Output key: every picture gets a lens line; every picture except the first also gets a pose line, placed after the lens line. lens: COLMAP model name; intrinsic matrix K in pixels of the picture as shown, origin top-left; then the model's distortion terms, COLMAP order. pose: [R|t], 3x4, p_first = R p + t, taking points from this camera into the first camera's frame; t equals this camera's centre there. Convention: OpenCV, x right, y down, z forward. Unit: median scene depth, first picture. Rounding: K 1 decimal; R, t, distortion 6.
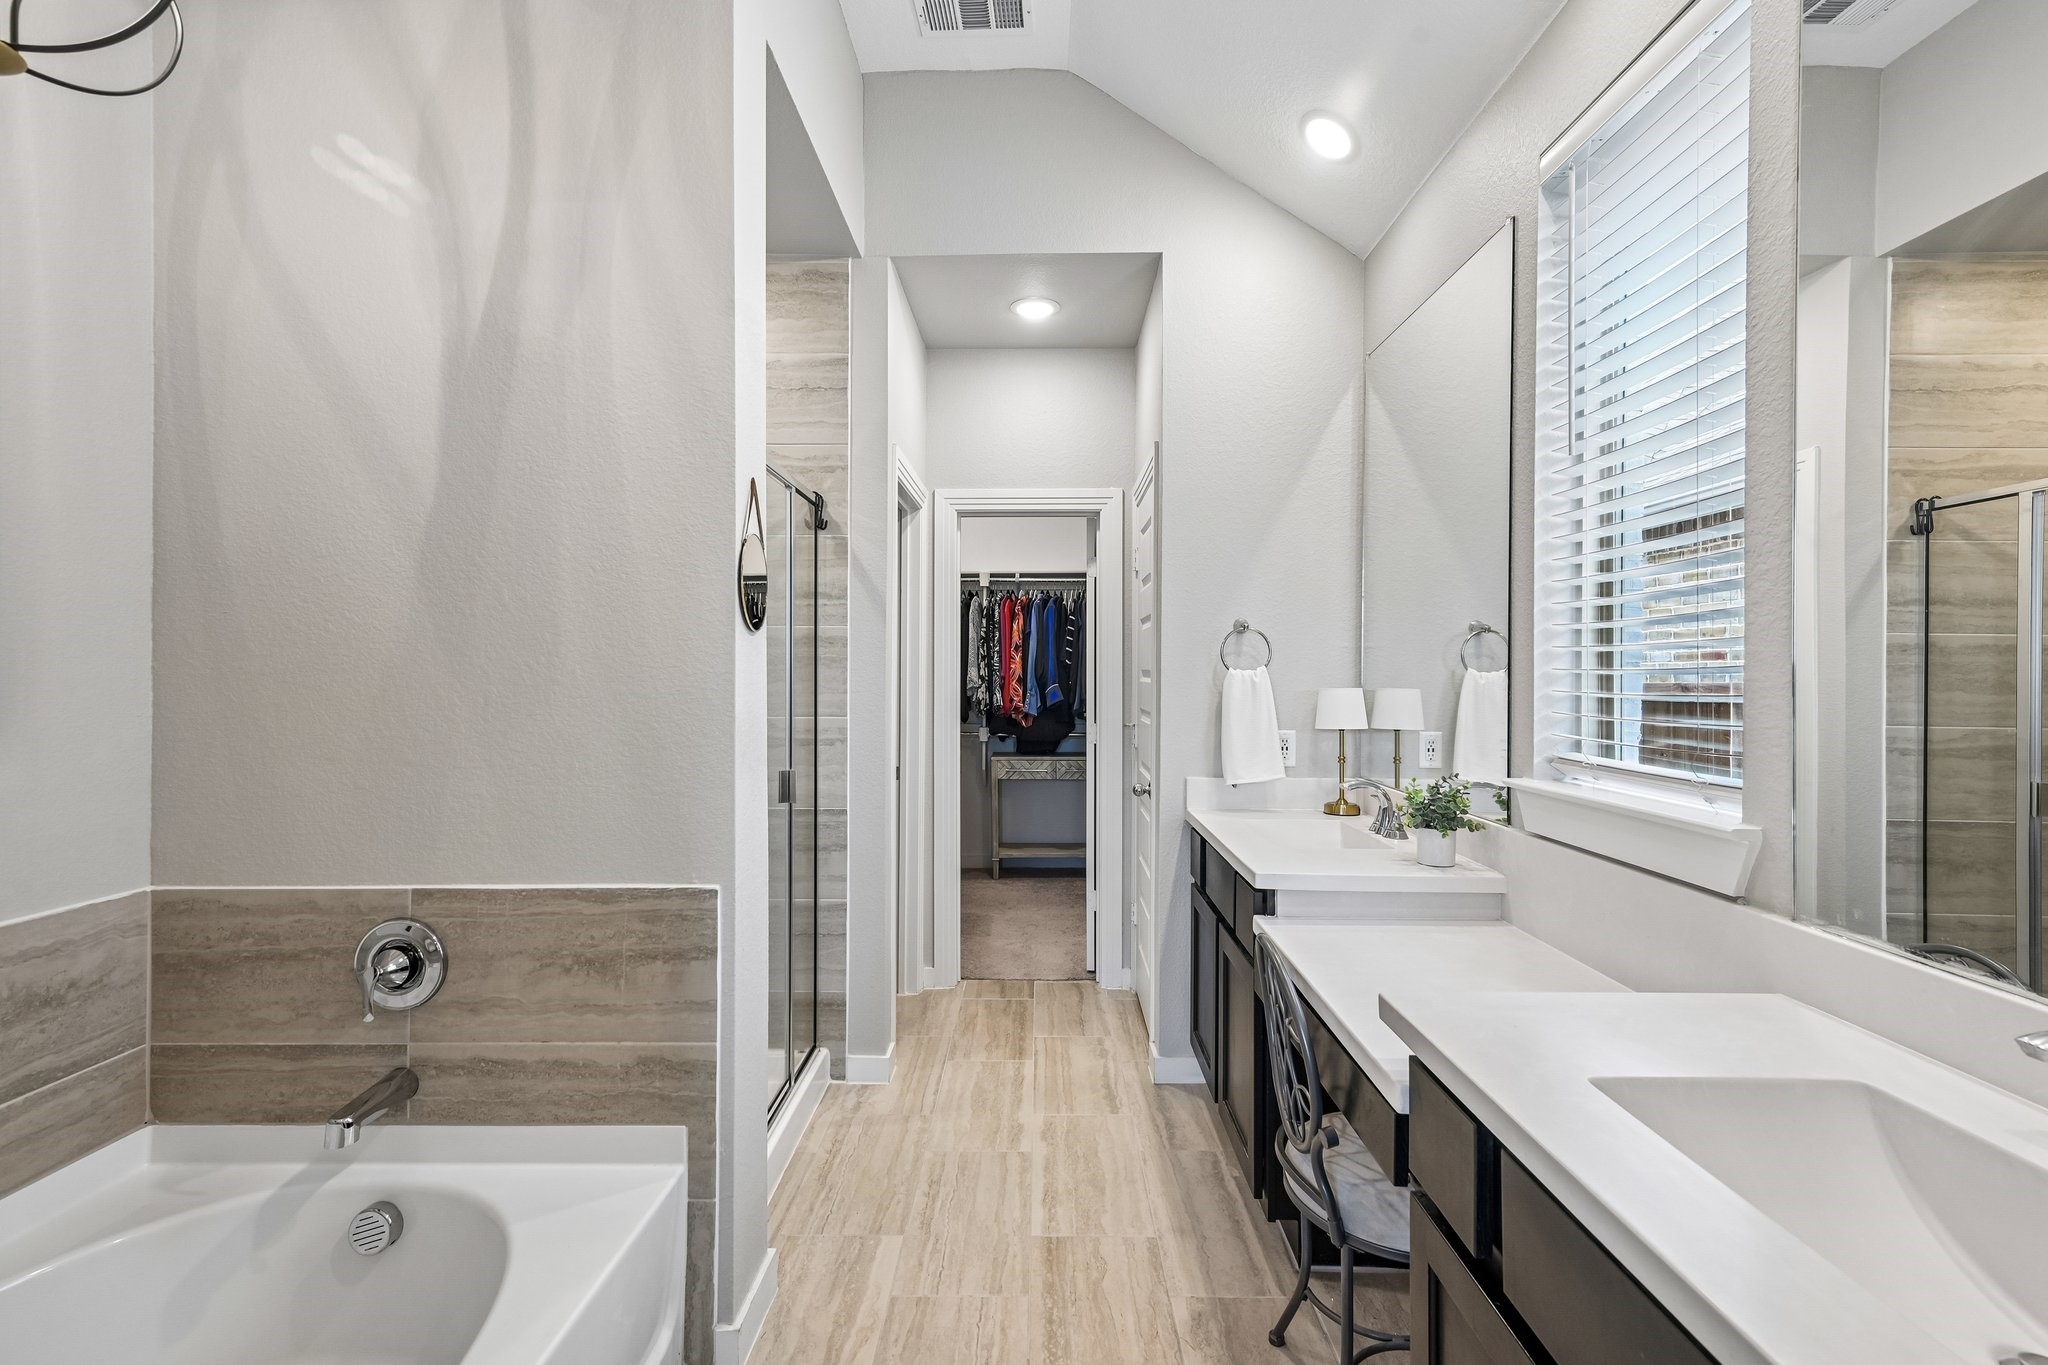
lens RADIAL K [[942.1, 0, 1048.4], [0, 942.1, 675.4], [0, 0, 1]] dist [0.012202, -0.000047]
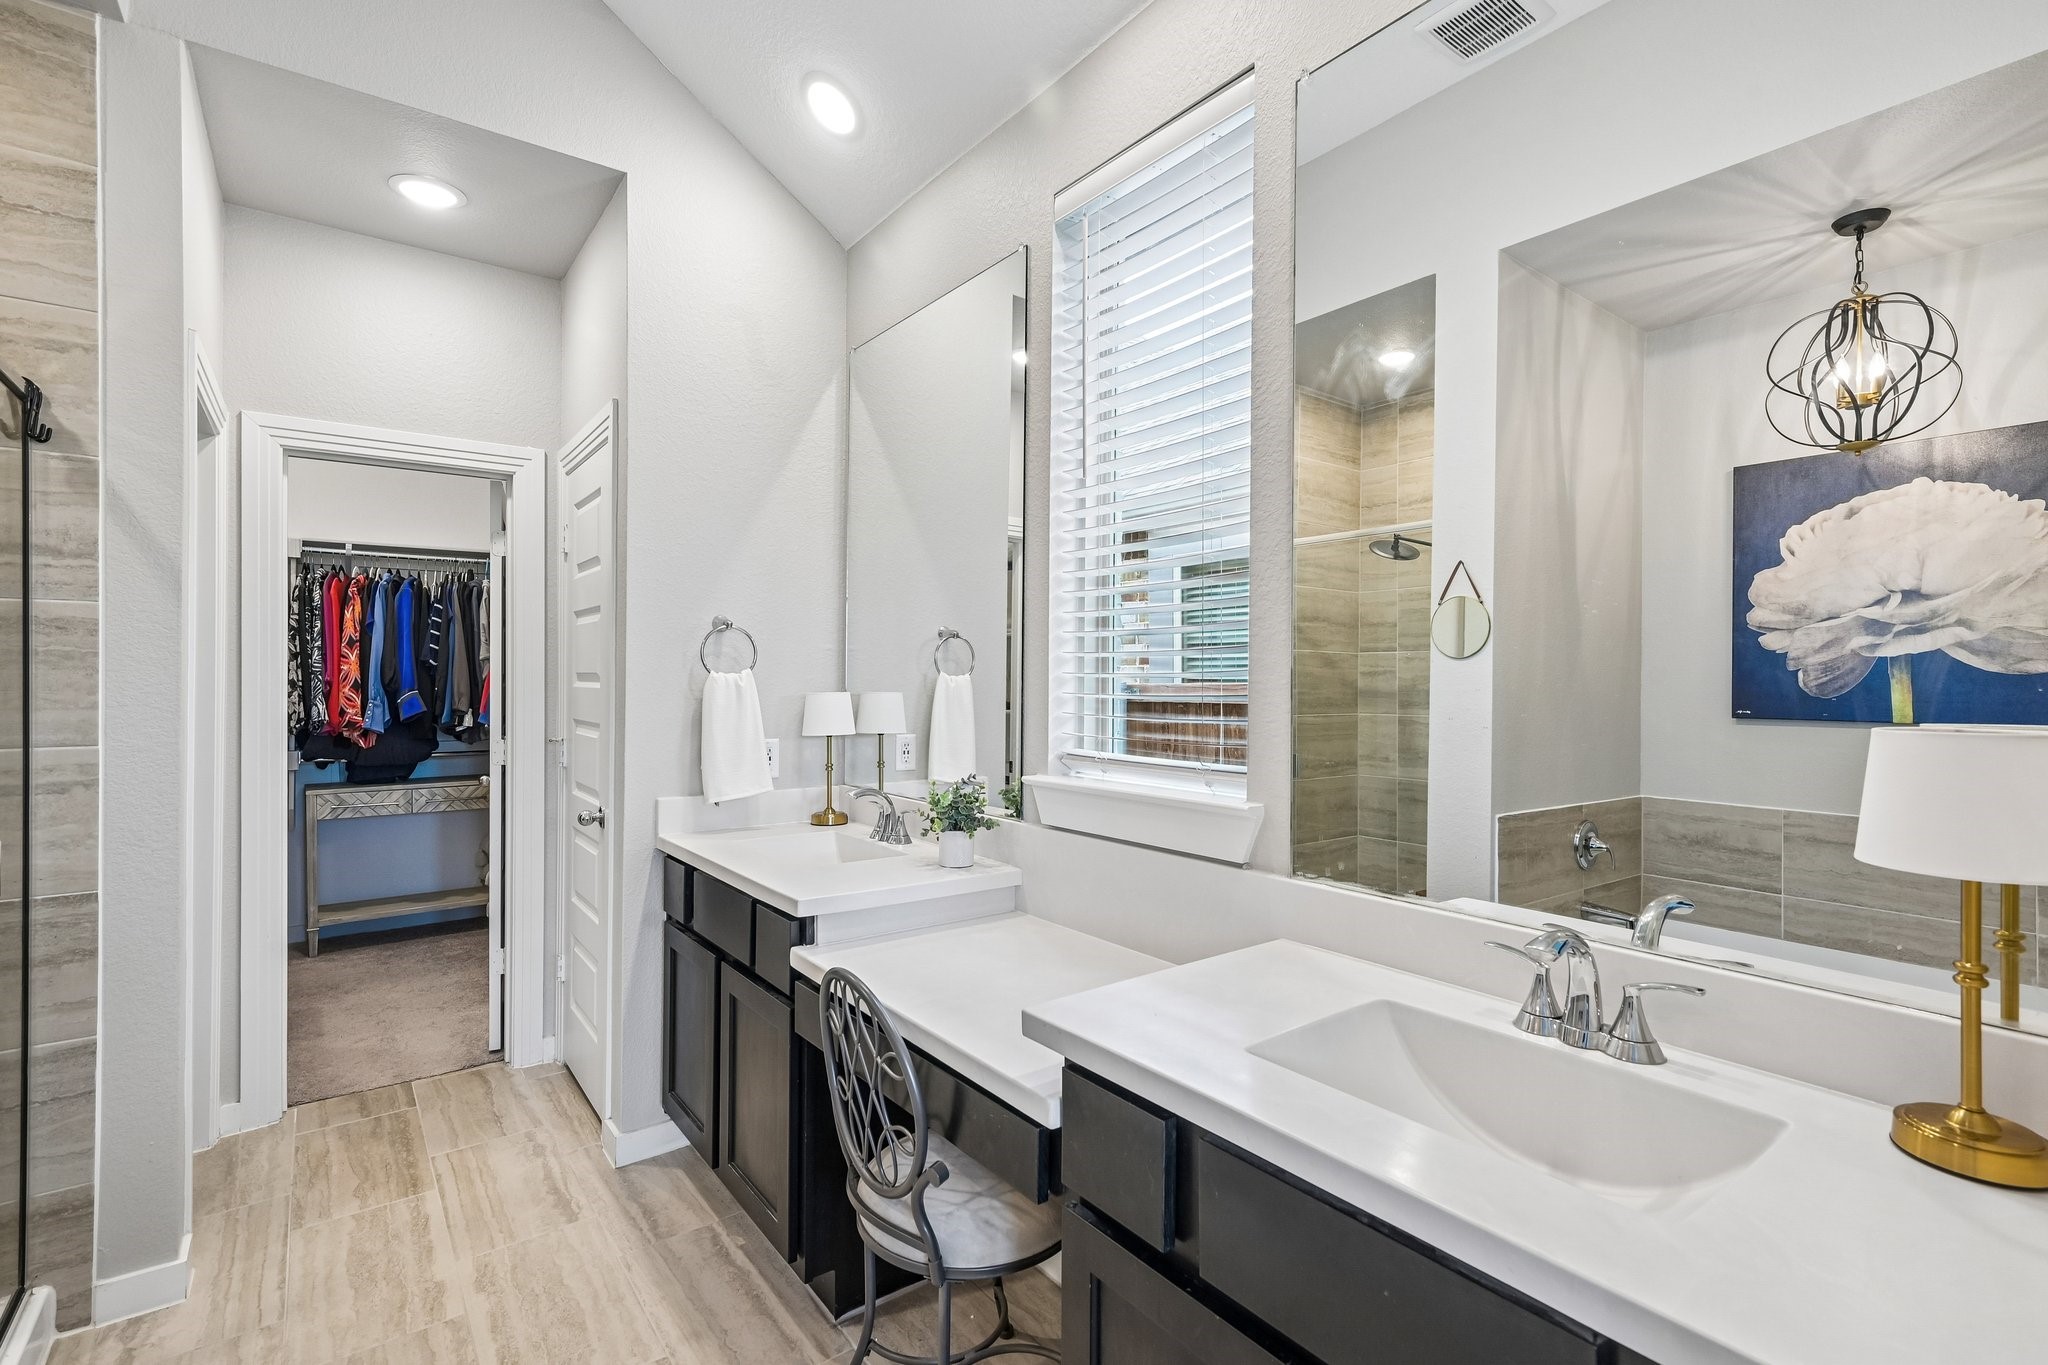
lens RADIAL K [[942.1, 0, 1025.7], [0, 942.1, 683.5], [0, 0, 1]] dist [0.012202, -0.000047]
pose [[0.790456, -0.003957, 0.612506, -0.116065], [0.001301, 0.999988, 0.004780, 0.000228], [-0.612518, -0.002981, 0.790451, 0.120294]]
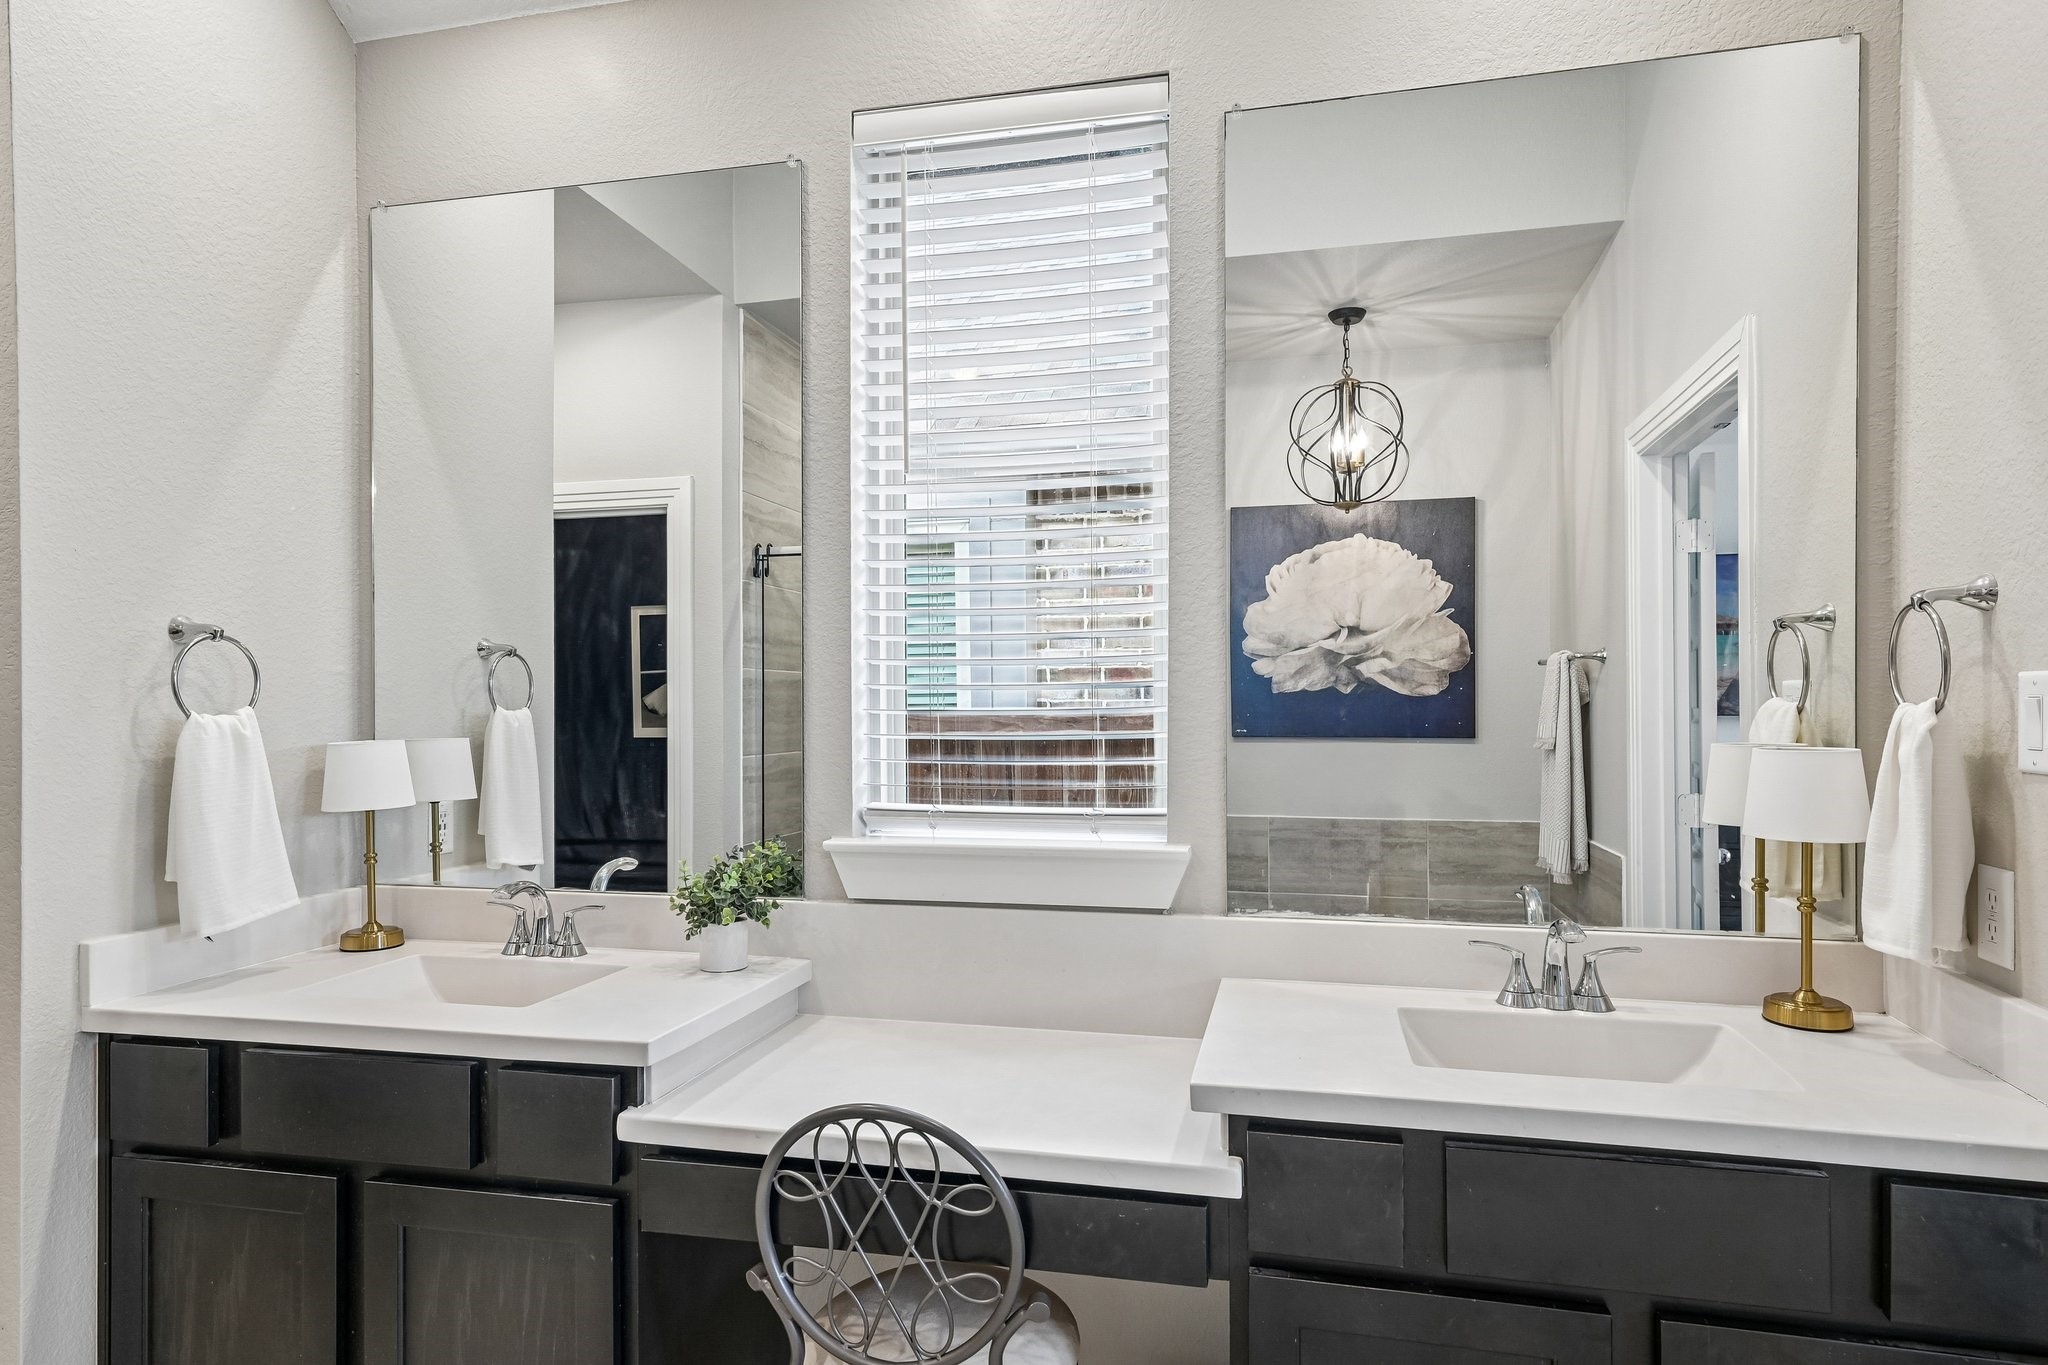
lens RADIAL K [[1208.5, 0, 1027.7], [0, 1208.5, 717.7], [0, 0, 1]] dist [0.015896, 0.005171]
pose [[0.224425, -0.023834, 0.974200, -0.373290], [0.010360, 0.999703, 0.022071, -0.015871], [-0.974436, 0.005140, 0.224605, 0.423694]]
